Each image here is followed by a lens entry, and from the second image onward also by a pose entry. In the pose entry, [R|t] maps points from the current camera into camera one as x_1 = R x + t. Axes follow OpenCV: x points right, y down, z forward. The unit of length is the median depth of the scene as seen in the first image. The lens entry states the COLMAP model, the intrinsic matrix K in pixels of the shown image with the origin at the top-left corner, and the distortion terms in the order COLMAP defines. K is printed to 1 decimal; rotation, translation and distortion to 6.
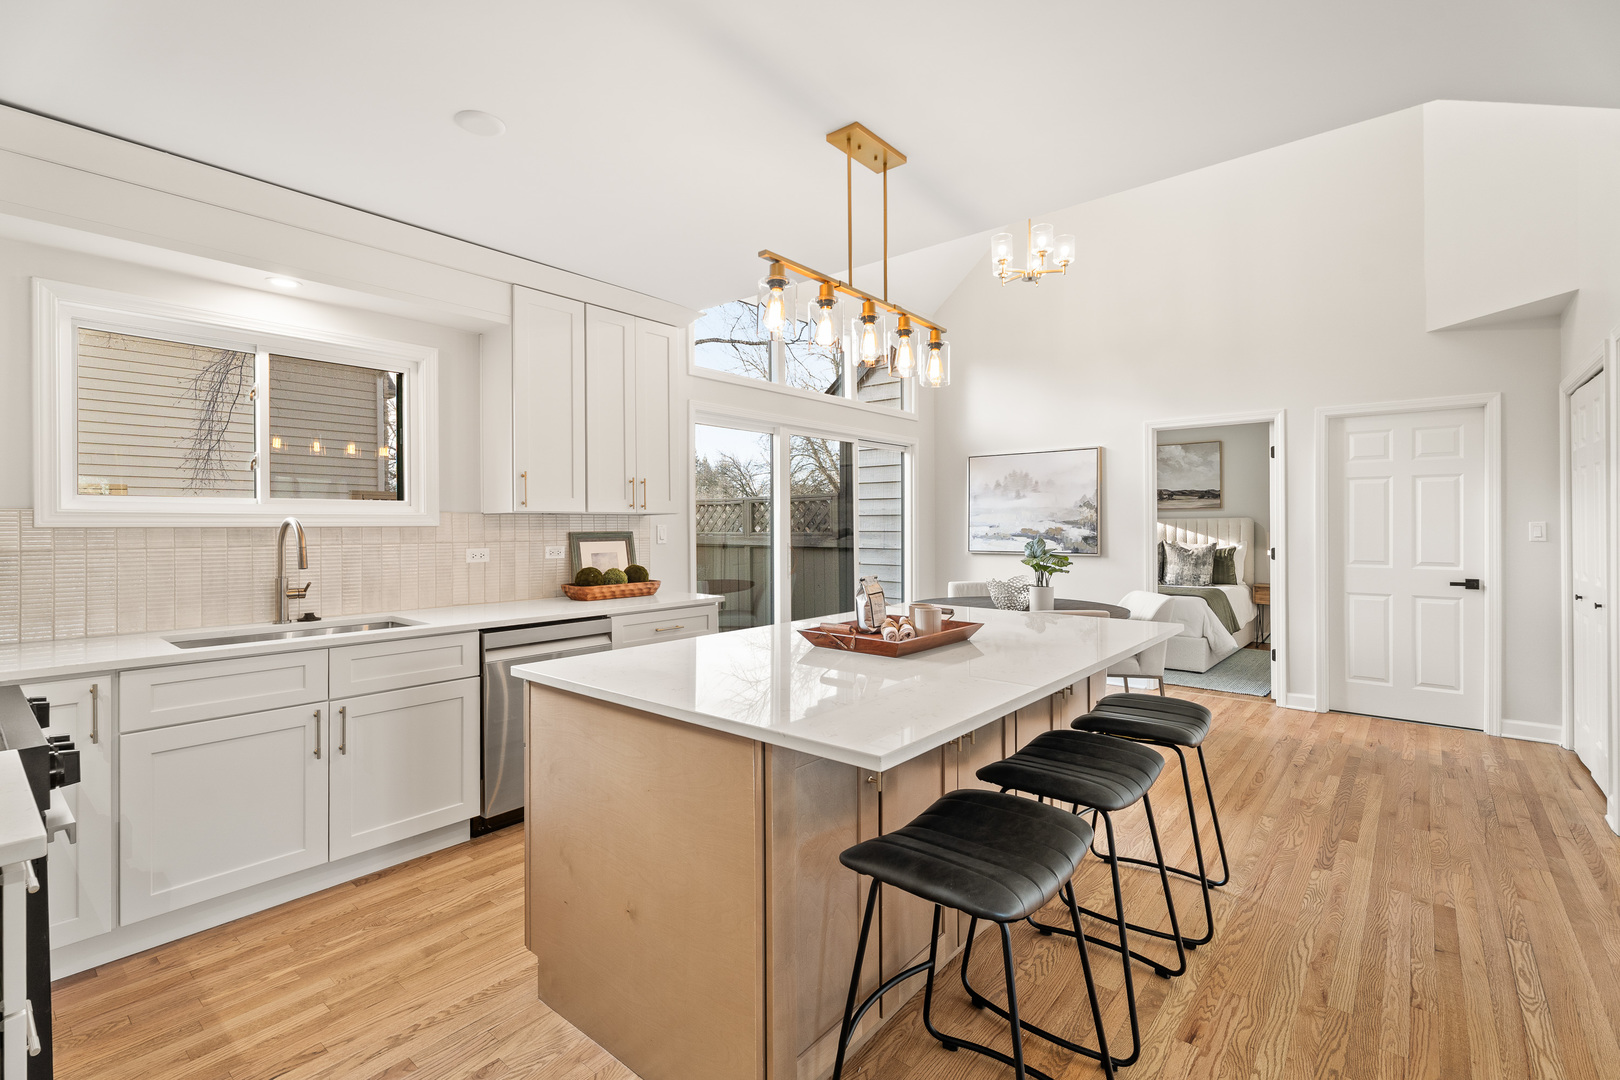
lens RADIAL K [[733.2, 0, 808.0], [0, 733.2, 530.7], [0, 0, 1]] dist [0.002795, 0.001161]
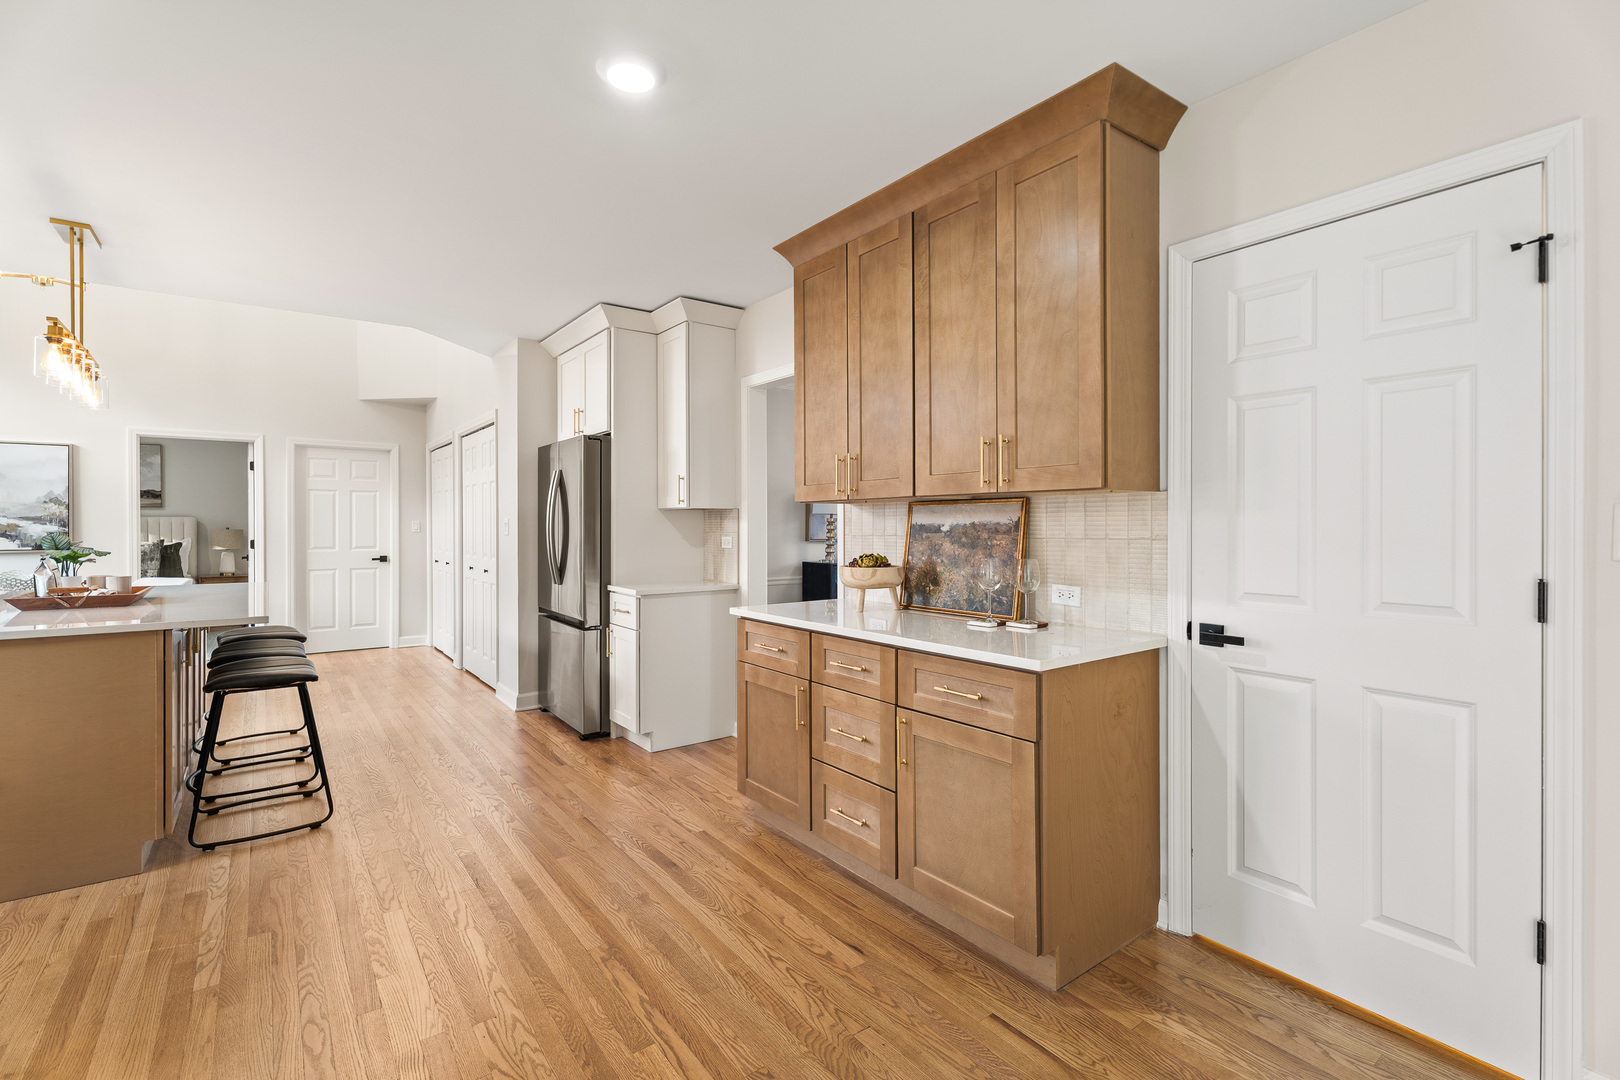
lens RADIAL K [[733.2, 0, 809.2], [0, 733.2, 528.2], [0, 0, 1]] dist [0.002795, 0.001161]
pose [[0.237378, 0.000388, 0.971417, -0.432606], [0.007095, 0.999973, -0.002134, 0.013952], [-0.971392, 0.007399, 0.237368, -0.290656]]
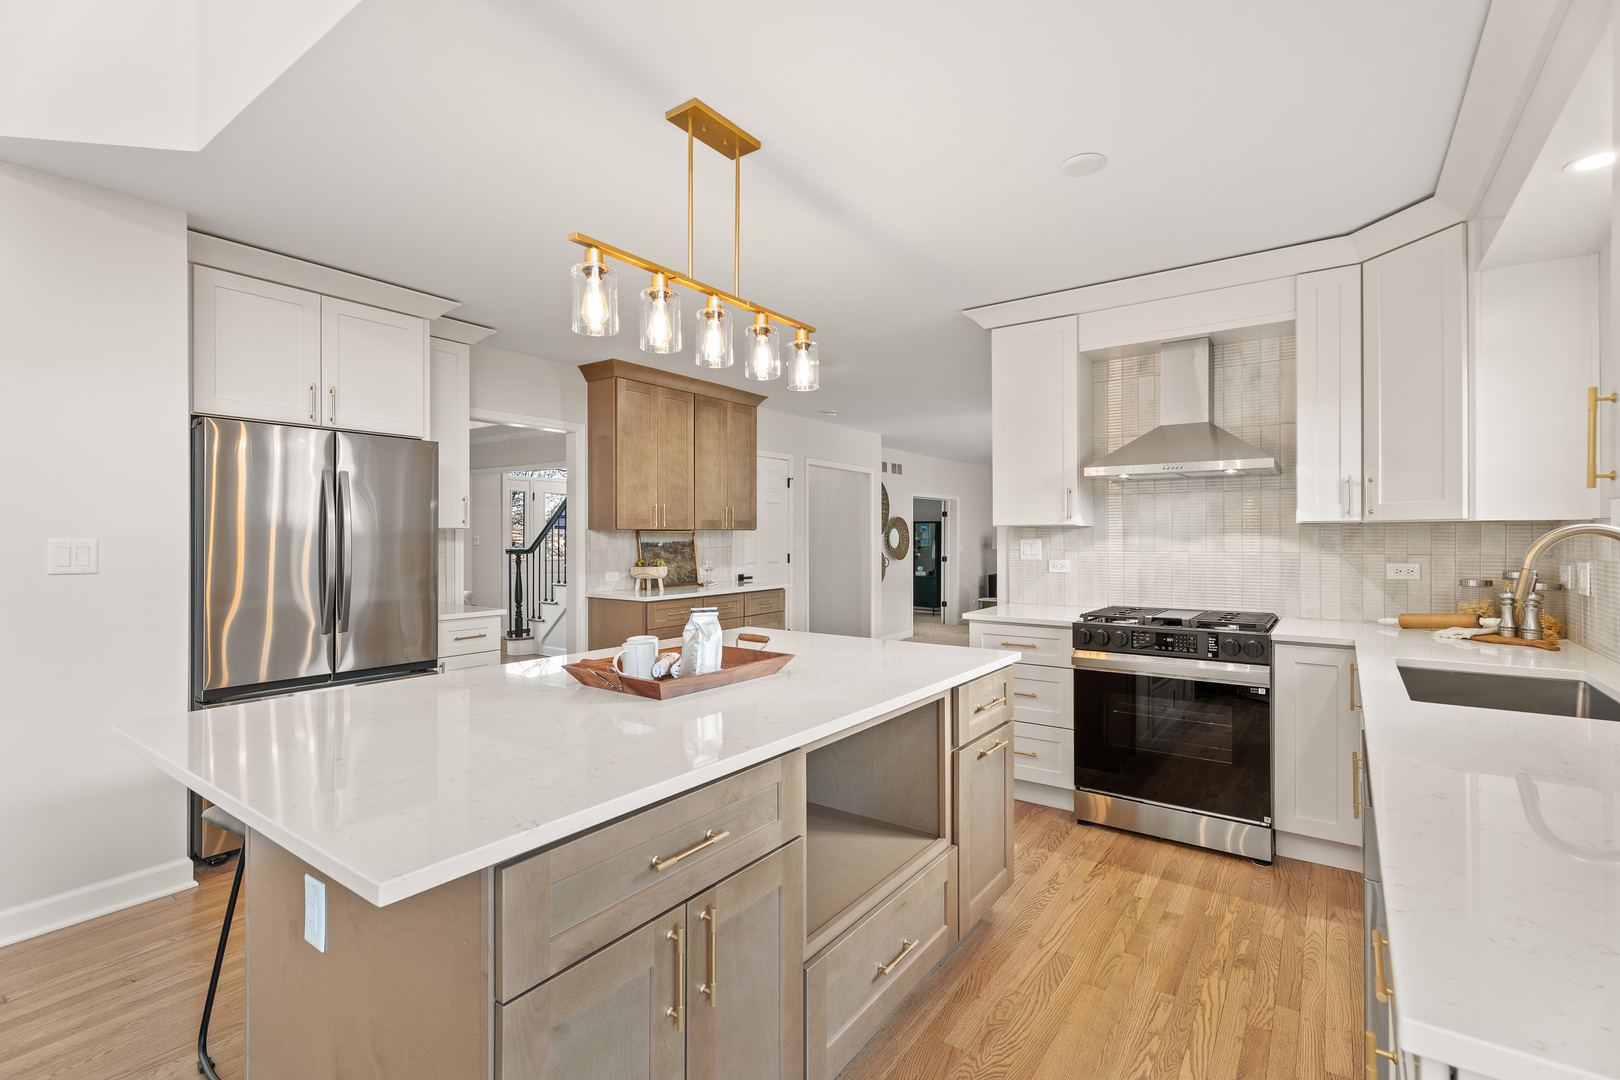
lens RADIAL K [[733.2, 0, 811.1], [0, 733.2, 536.5], [0, 0, 1]] dist [0.002795, 0.001161]
pose [[-0.997378, 0.006407, -0.072080, 0.013668], [0.005701, 0.999934, 0.009995, -0.009254], [0.072139, 0.009558, -0.997349, 0.921140]]
